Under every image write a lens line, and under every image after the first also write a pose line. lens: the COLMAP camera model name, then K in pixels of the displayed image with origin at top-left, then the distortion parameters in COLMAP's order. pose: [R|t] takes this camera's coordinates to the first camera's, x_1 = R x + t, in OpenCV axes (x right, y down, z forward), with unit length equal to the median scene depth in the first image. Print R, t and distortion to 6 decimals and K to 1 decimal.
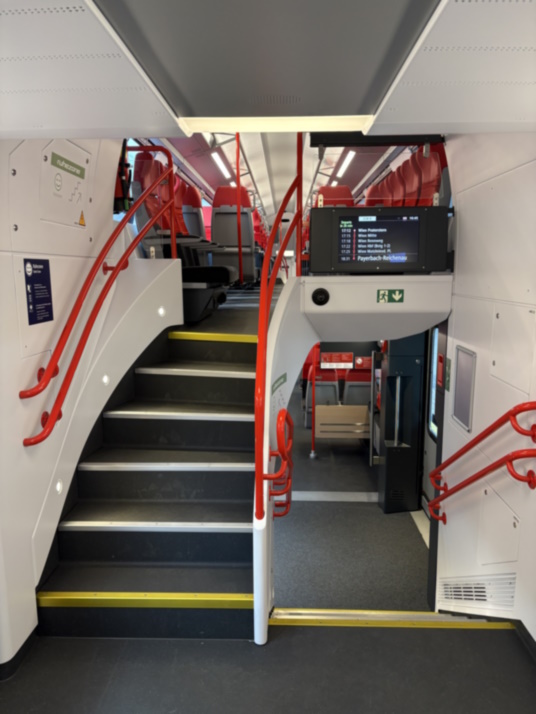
lens RADIAL K [[536.6, 0, 268.4], [0, 536.6, 357.3], [0, 0, 1]] dist [-0.001201, 0.000029]
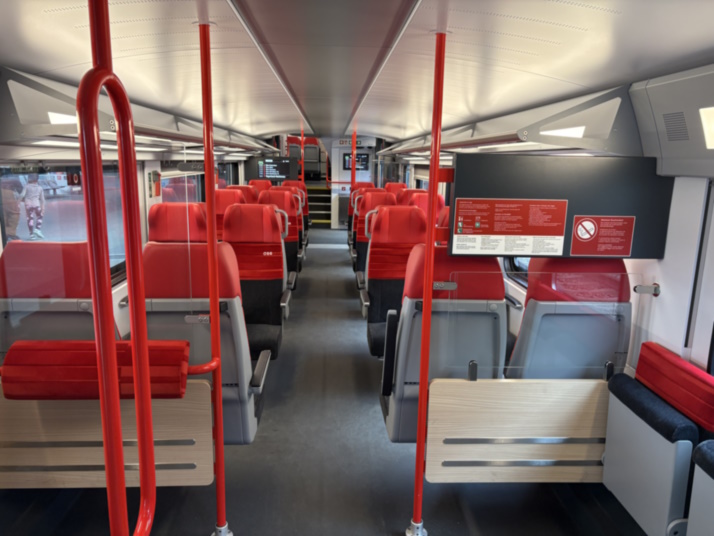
lens RADIAL K [[536.6, 0, 356.3], [0, 536.6, 270.3], [0, 0, 1]] dist [-0.001201, 0.000029]
pose [[0.996447, 0.008875, 0.083752, 0.022182], [-0.011381, 0.999500, 0.029498, 0.021478], [-0.083449, -0.030347, 0.996050, 0.719010]]
